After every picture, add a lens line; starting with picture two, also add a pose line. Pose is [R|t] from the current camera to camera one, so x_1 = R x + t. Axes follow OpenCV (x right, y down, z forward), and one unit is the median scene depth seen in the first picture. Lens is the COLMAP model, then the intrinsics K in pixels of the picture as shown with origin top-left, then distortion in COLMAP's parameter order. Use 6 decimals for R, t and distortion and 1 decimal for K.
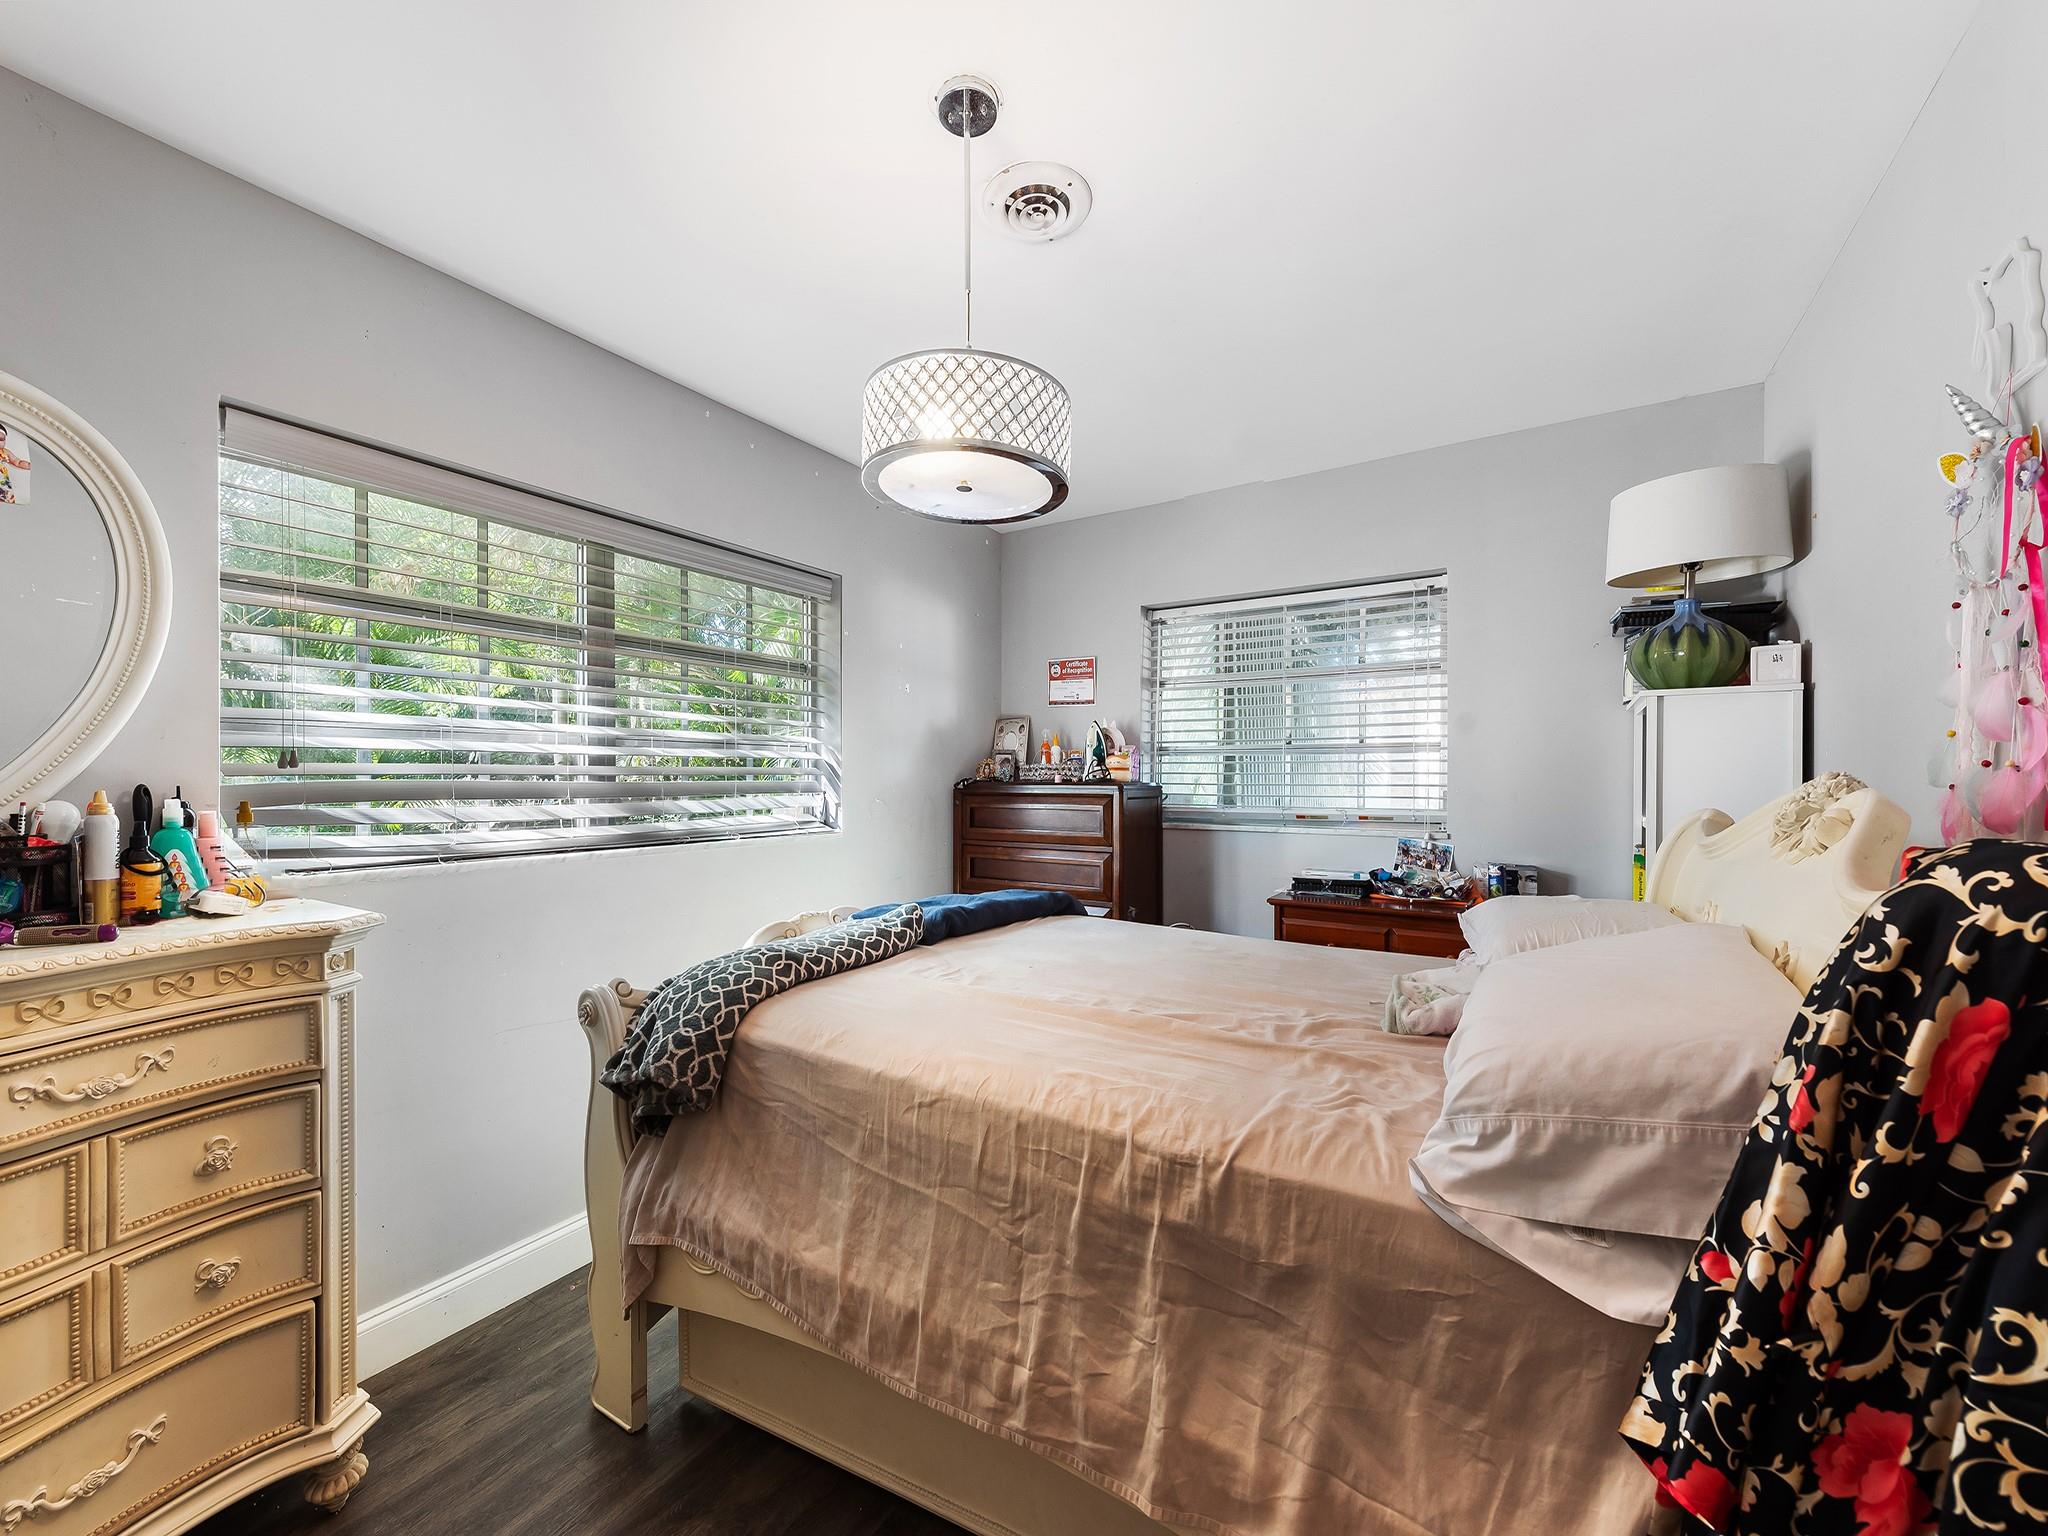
lens RADIAL K [[806.3, 0, 1014.3], [0, 806.3, 773.2], [0, 0, 1]] dist [0.007980, -0.002076]
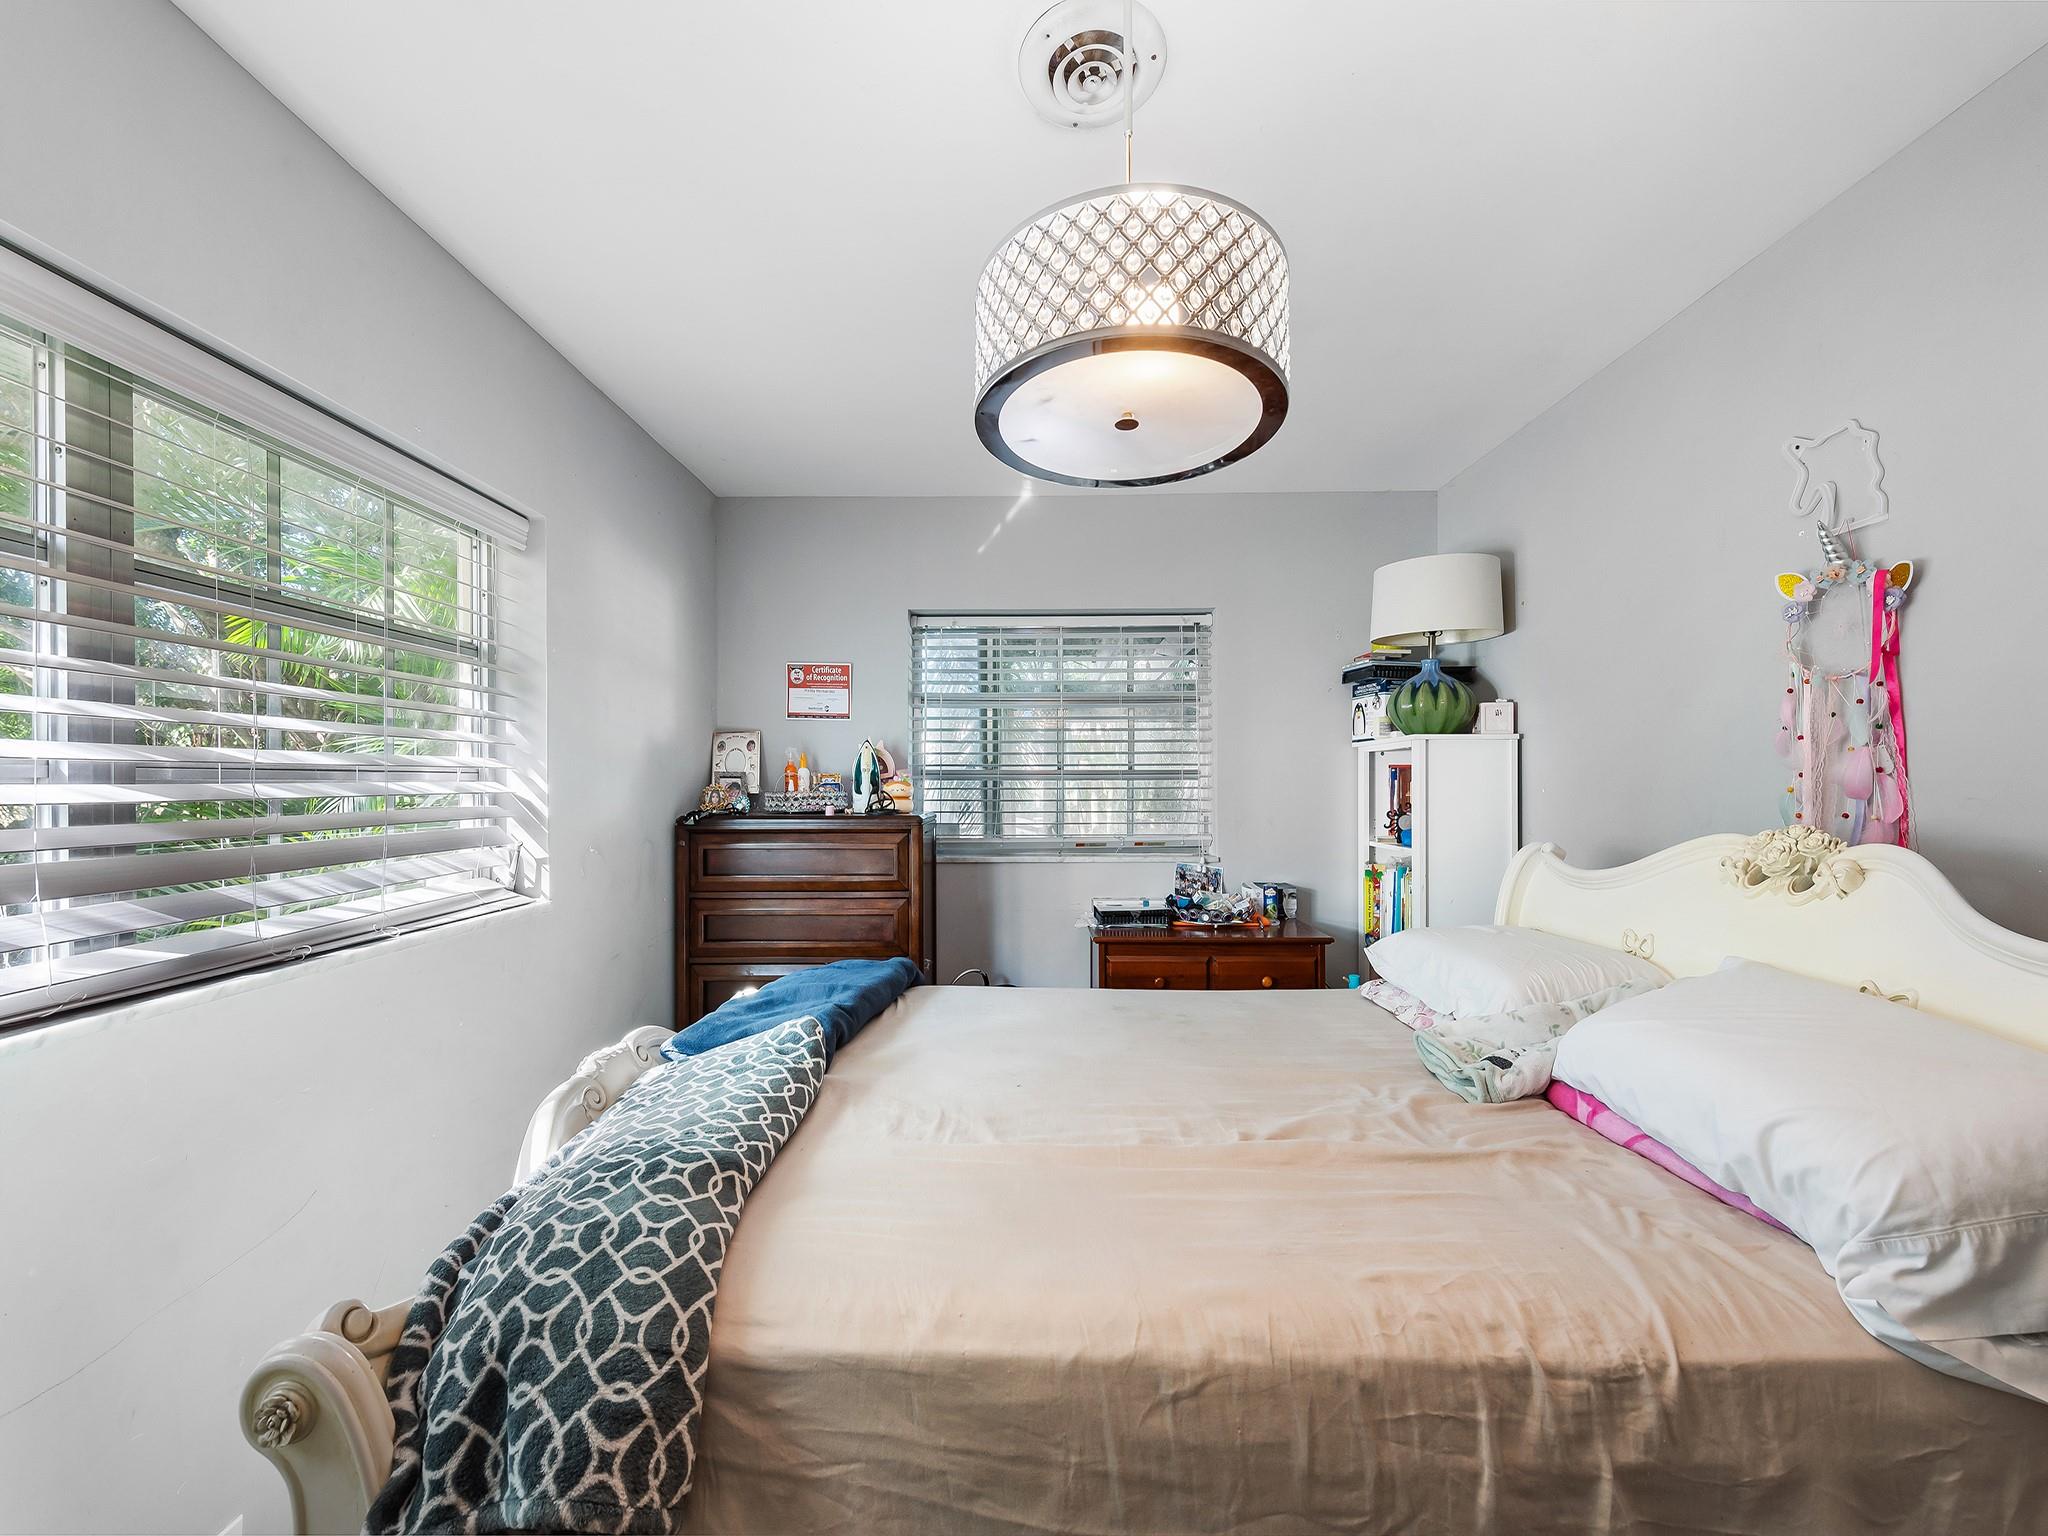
lens RADIAL K [[806.3, 0, 1028.3], [0, 806.3, 776.0], [0, 0, 1]] dist [0.007980, -0.002076]
pose [[0.847520, 0.001033, 0.530762, -0.441375], [0.001187, 0.999992, -0.003841, -0.052540], [-0.530762, 0.003886, 0.847512, 0.430532]]
